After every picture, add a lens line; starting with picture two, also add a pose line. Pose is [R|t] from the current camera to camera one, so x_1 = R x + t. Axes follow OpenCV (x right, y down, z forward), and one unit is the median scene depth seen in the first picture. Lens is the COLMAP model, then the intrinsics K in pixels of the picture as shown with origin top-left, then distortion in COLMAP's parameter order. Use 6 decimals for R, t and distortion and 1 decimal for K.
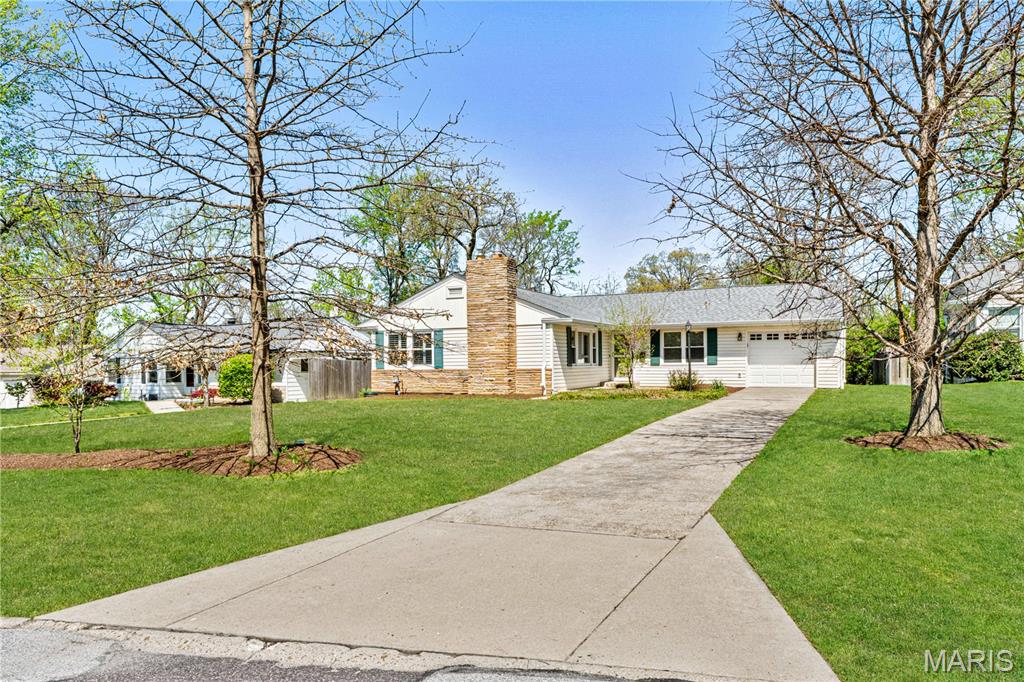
lens RADIAL K [[706.7, 0, 512.0], [0, 706.7, 341.0], [0, 0, 1]] dist [0.001856, 0.000020]
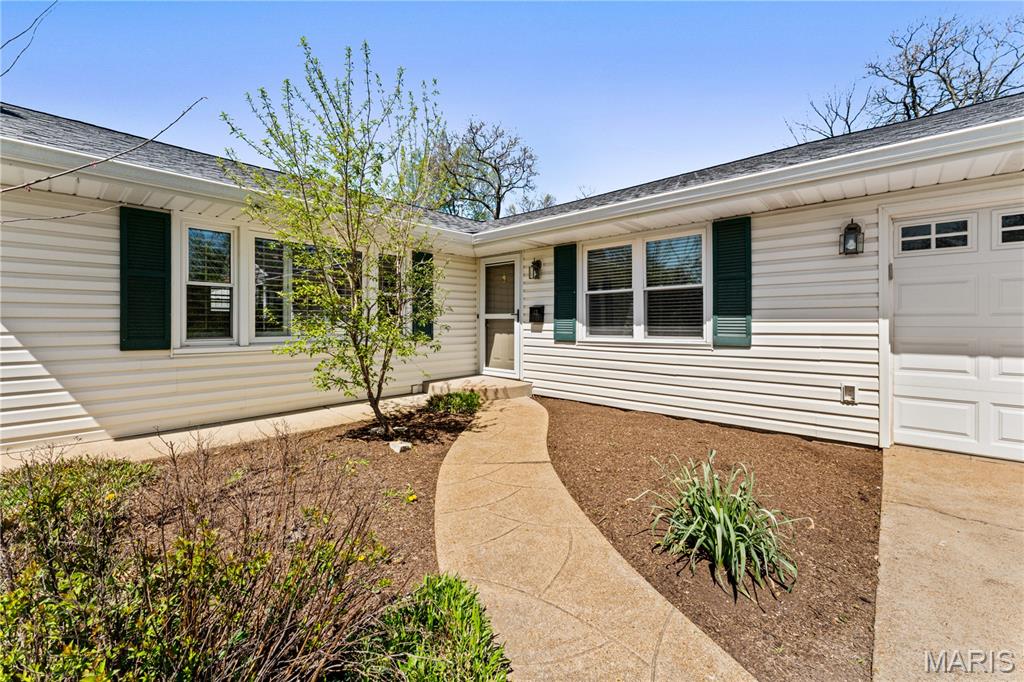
lens RADIAL K [[415.5, 0, 513.4], [0, 415.5, 328.0], [0, 0, 1]] dist [0.001072, -0.000016]
pose [[0.962985, 0.008759, -0.269413, 0.243404], [0.003764, 0.998938, 0.045931, 0.017787], [0.269529, -0.045245, 0.961929, 0.812551]]
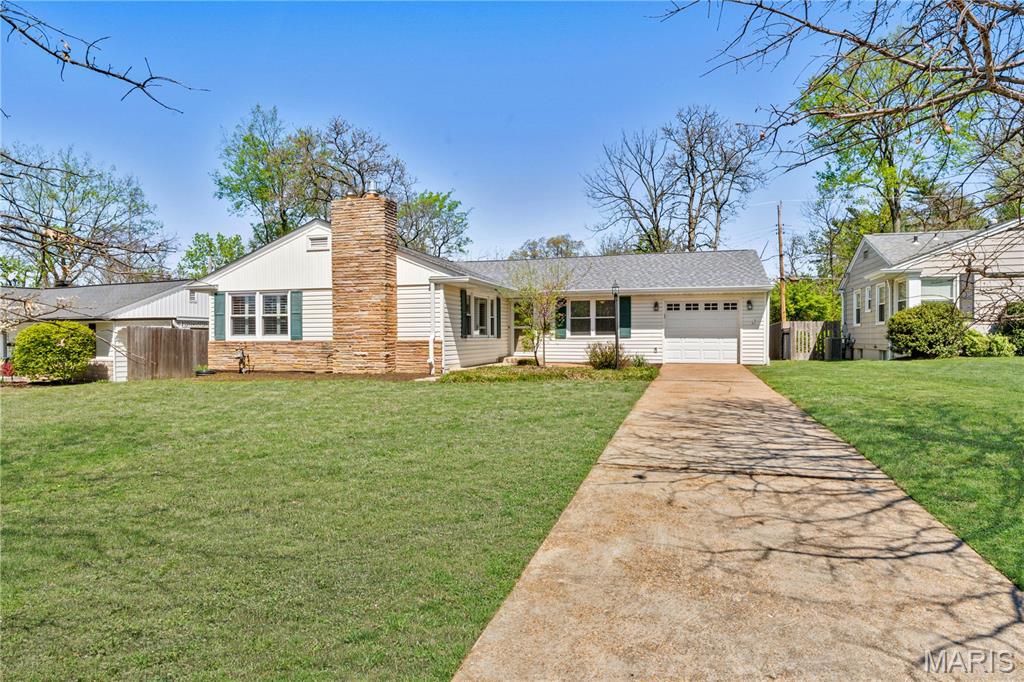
lens RADIAL K [[598.2, 0, 527.5], [0, 598.2, 344.5], [0, 0, 1]] dist [-0.000209, -0.000105]
pose [[0.979919, 0.005139, 0.199332, 0.014916], [-0.013382, 0.999109, 0.040027, 0.013550], [-0.198948, -0.041891, 0.979114, 0.291561]]
